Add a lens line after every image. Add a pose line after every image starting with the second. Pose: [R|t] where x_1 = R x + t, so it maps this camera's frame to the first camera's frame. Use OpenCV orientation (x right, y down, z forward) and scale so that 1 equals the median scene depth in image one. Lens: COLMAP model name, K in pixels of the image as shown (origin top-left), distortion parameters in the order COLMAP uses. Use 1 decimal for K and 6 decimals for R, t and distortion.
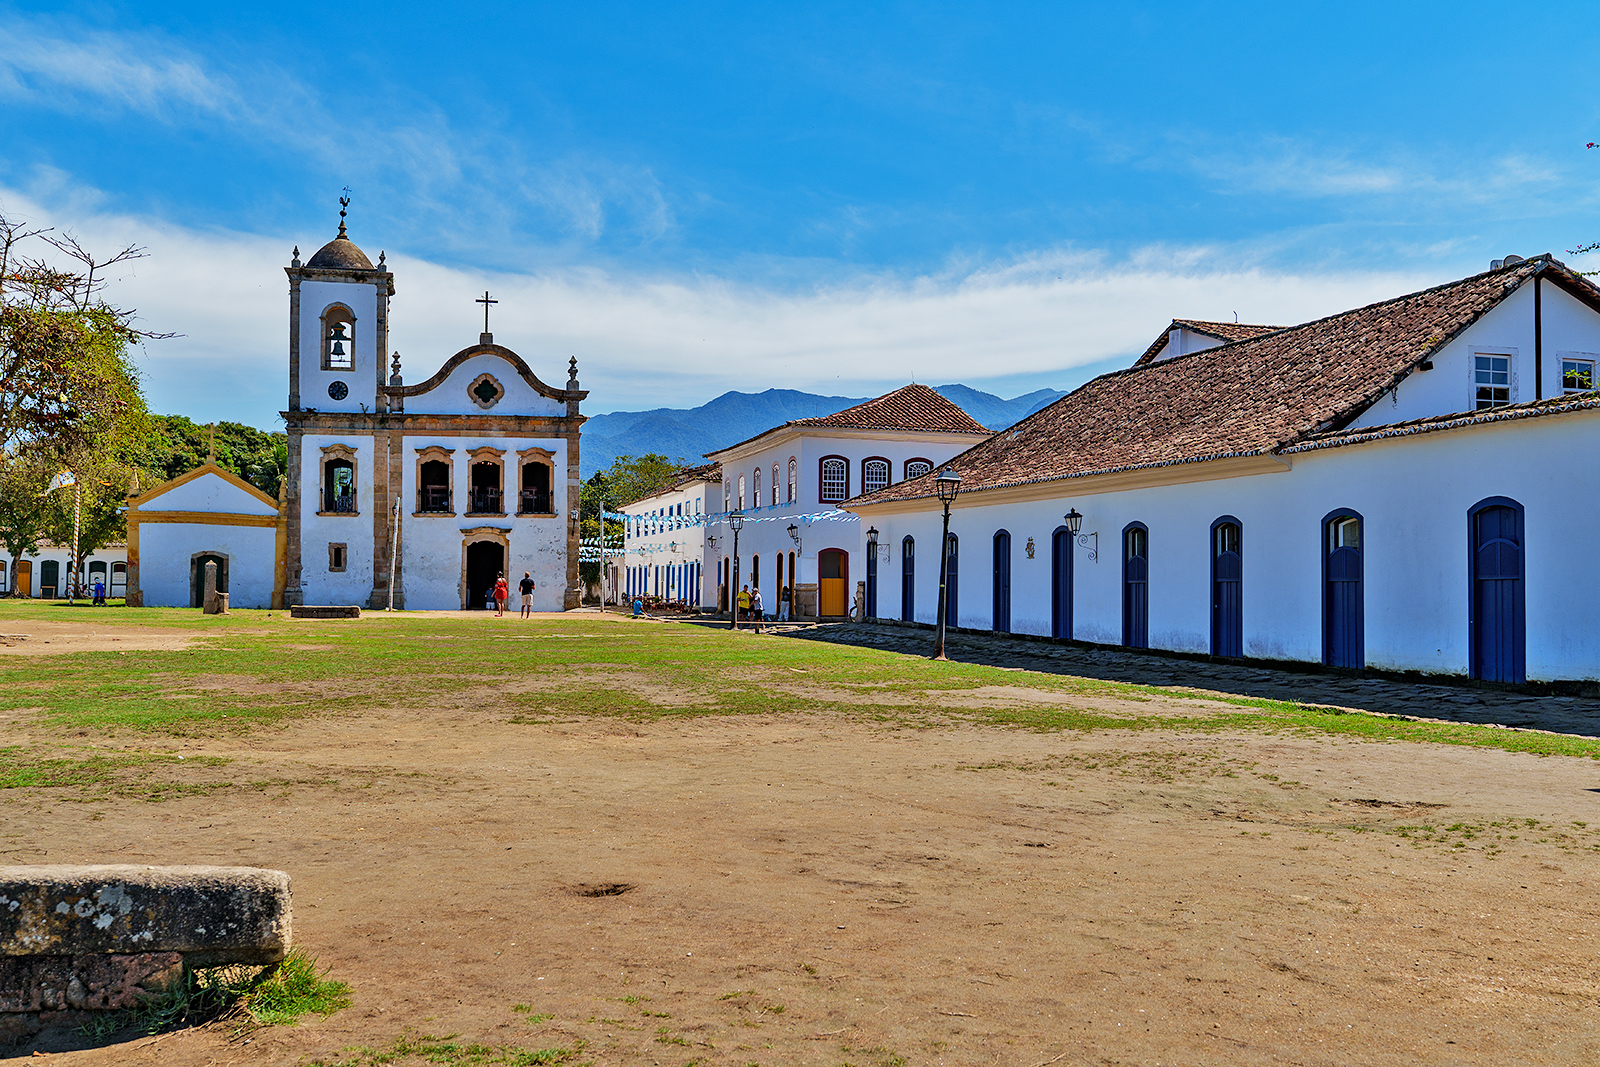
lens RADIAL K [[1378.0, 0, 800.0], [0, 1378.0, 533.5], [0, 0, 1]] dist [-0.015844, -0.006319]
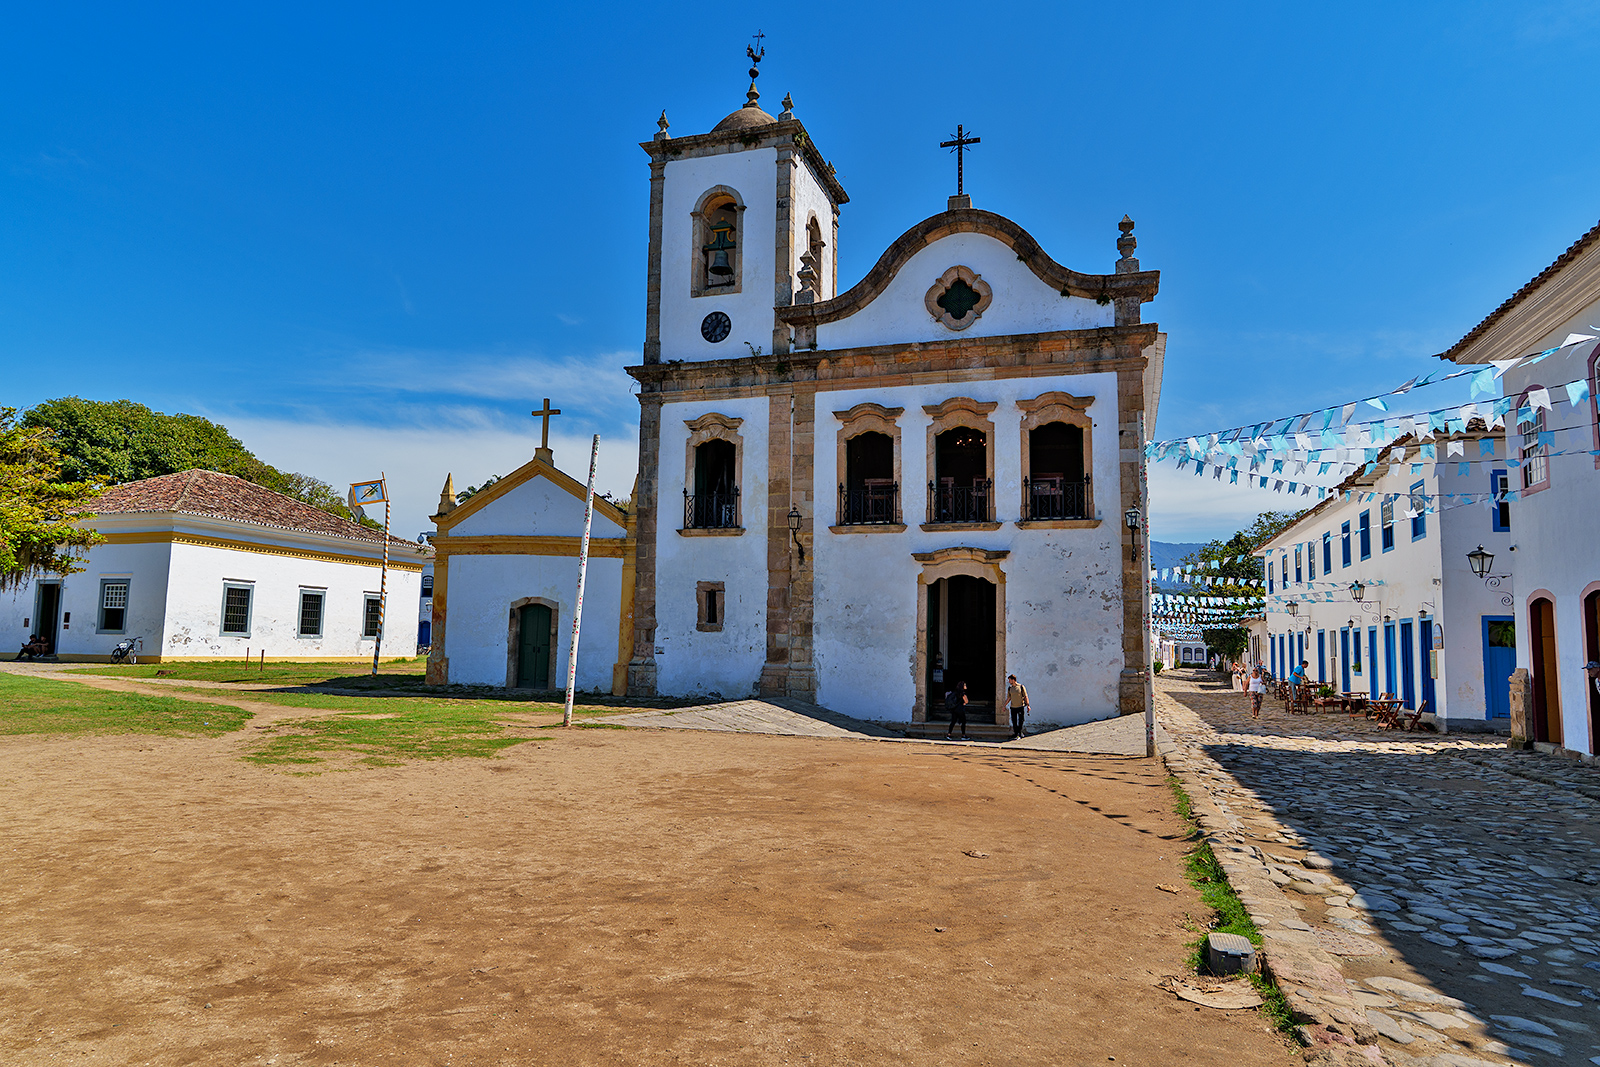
lens RADIAL K [[1009.7, 0, 800.0], [0, 1009.7, 533.5], [0, 0, 1]] dist [-0.006891, -0.001251]
pose [[0.841500, -0.047002, -0.538208, -0.071927], [0.002671, 0.996558, -0.082854, 0.021478], [0.540250, 0.068284, 0.838730, 0.644132]]
